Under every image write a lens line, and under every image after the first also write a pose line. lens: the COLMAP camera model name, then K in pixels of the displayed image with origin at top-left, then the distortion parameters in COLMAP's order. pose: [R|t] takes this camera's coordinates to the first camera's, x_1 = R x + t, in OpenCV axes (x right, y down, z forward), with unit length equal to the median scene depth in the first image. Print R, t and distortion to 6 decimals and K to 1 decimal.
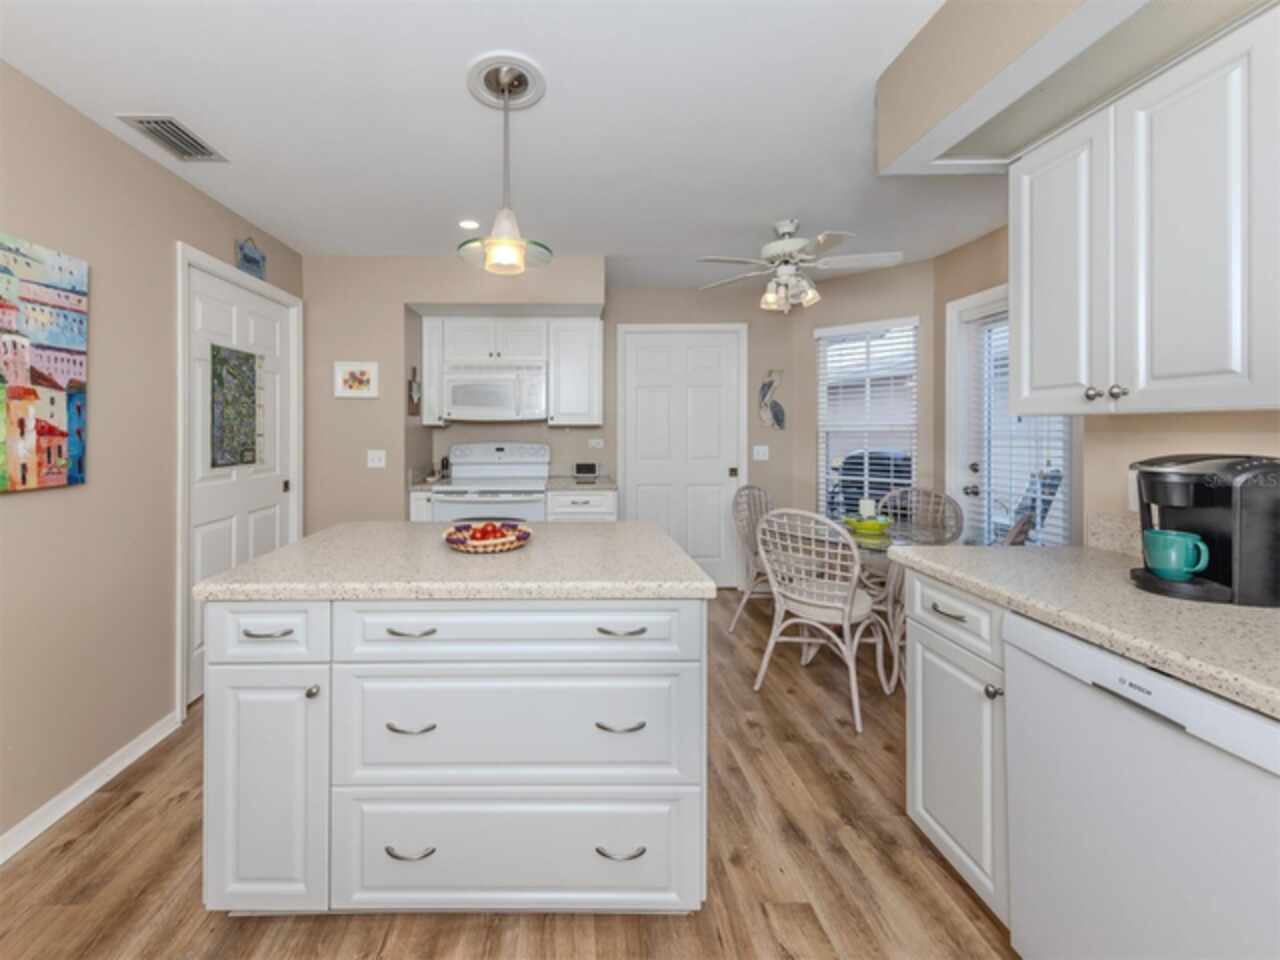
lens RADIAL K [[505.4, 0, 640.2], [0, 505.4, 437.3], [0, 0, 1]] dist [0.008027, -0.000055]
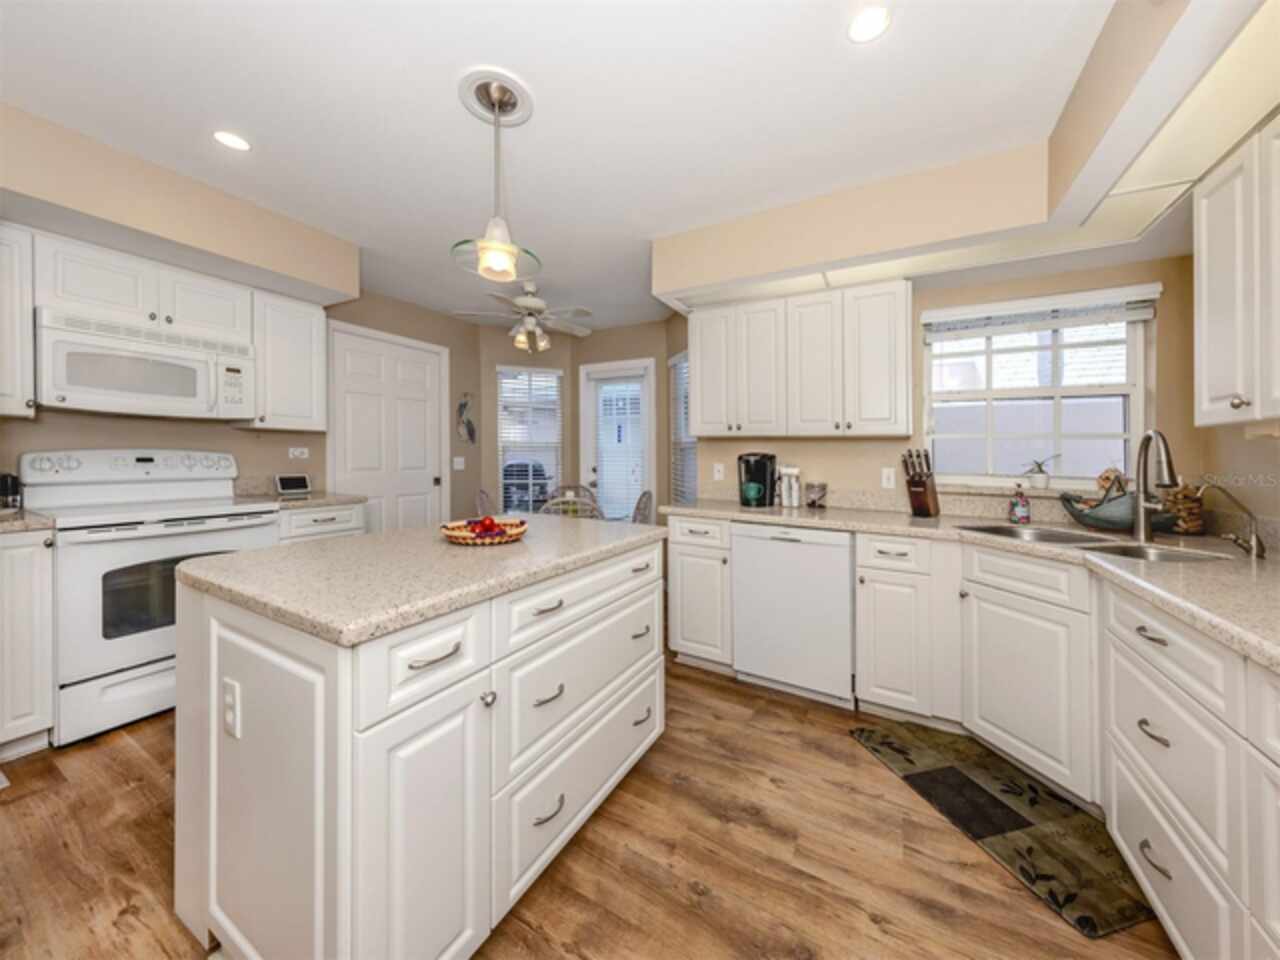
lens RADIAL K [[456.6, 0, 639.1], [0, 456.6, 457.0], [0, 0, 1]] dist [0.000147, 0.000025]
pose [[0.492410, 0.005686, 0.870345, -0.504860], [0.004695, 0.999947, -0.009189, 0.030387], [-0.870351, 0.008611, 0.492357, 0.146404]]
